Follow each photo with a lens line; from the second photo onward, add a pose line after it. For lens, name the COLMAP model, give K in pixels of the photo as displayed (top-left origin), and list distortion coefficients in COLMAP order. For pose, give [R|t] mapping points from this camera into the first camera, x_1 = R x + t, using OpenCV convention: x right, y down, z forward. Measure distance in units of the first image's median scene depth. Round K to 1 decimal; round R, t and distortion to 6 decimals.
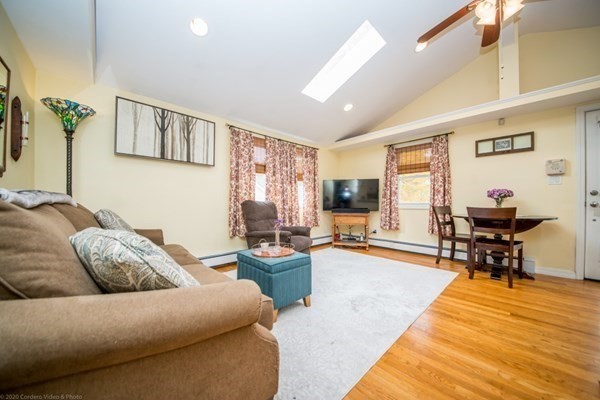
lens RADIAL K [[211.4, 0, 299.1], [0, 211.4, 205.6], [0, 0, 1]] dist [-0.007307, -0.005437]
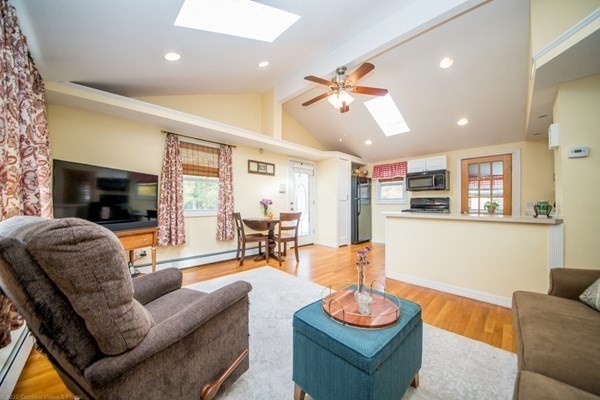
lens RADIAL K [[211.4, 0, 299.7], [0, 211.4, 205.1], [0, 0, 1]] dist [-0.007307, -0.005437]
pose [[-0.014242, 0.000059, 0.999899, -0.435963], [0.006313, 0.999980, 0.000031, -0.035635], [-0.999879, 0.006313, -0.014243, 0.729324]]
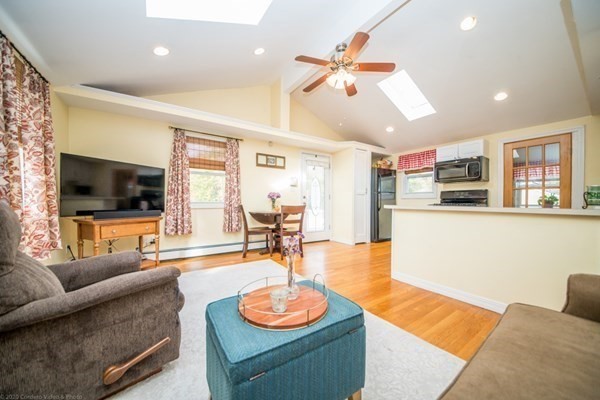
lens RADIAL K [[211.4, 0, 300.1], [0, 211.4, 206.1], [0, 0, 1]] dist [-0.007307, -0.005437]
pose [[0.165371, -0.012032, 0.986158, -0.371111], [0.002373, 0.999928, 0.011802, -0.004812], [-0.986228, 0.000388, 0.165388, 0.547411]]
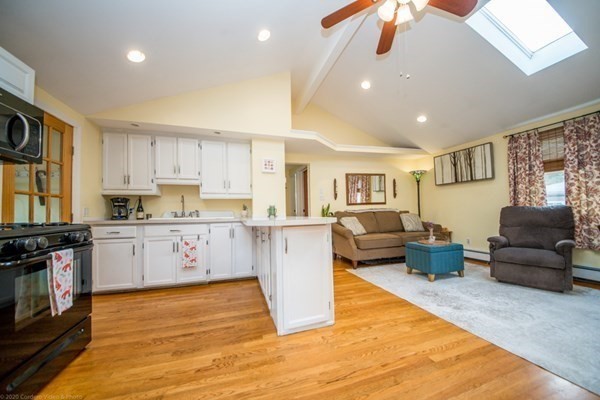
lens RADIAL K [[211.4, 0, 298.9], [0, 211.4, 204.6], [0, 0, 1]] dist [-0.007307, -0.005437]
pose [[-0.448018, -0.020910, -0.893780, 1.082658], [0.015843, 0.999384, -0.031321, -0.016587], [0.893884, -0.028192, -0.447410, 0.517068]]
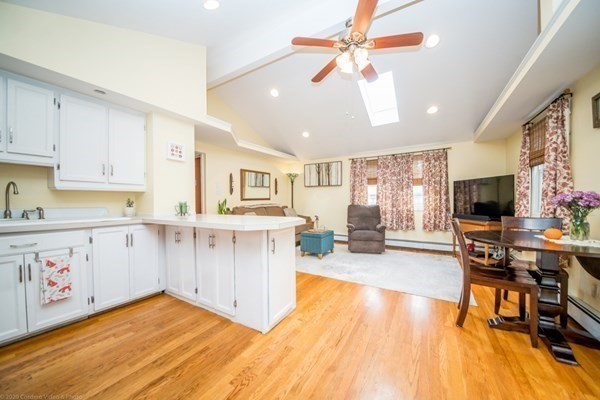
lens RADIAL K [[211.4, 0, 297.2], [0, 211.4, 205.7], [0, 0, 1]] dist [-0.007307, -0.005437]
pose [[0.260148, 0.021777, -0.965323, 1.168381], [-0.001426, 0.999753, 0.022169, -0.049733], [0.965568, -0.004391, 0.260115, 0.162632]]
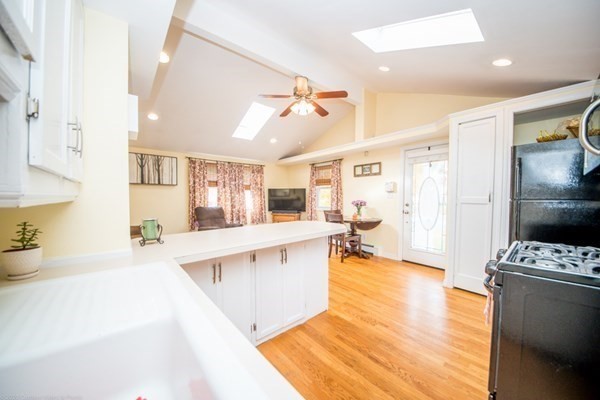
lens RADIAL K [[211.4, 0, 301.9], [0, 211.4, 205.9], [0, 0, 1]] dist [-0.007307, -0.005437]
pose [[0.998843, 0.001983, -0.048054, 0.566508], [-0.000286, 0.999377, 0.035294, -0.084878], [0.048094, -0.035240, 0.998221, -0.495125]]
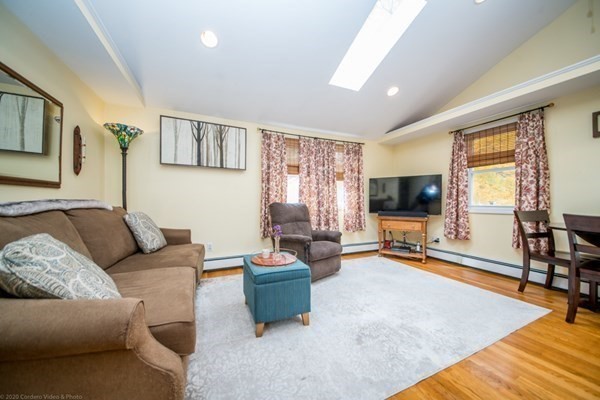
lens RADIAL K [[211.4, 0, 298.6], [0, 211.4, 205.1], [0, 0, 1]] dist [-0.007307, -0.005437]
pose [[0.944017, 0.005082, -0.329858, 0.182009], [-0.004387, 0.999986, 0.002851, -0.015826], [0.329868, -0.001244, 0.944026, 0.093361]]
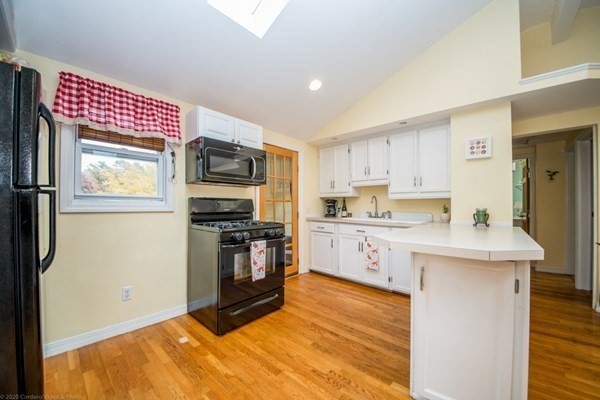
lens RADIAL K [[225.3, 0, 301.5], [0, 225.3, 205.1], [0, 0, 1]] dist [-0.005180, -0.001254]
pose [[-0.996886, -0.000704, -0.078857, 0.856411], [-0.000476, 0.999996, -0.002910, -0.054948], [0.078859, -0.002863, -0.996882, 0.619568]]
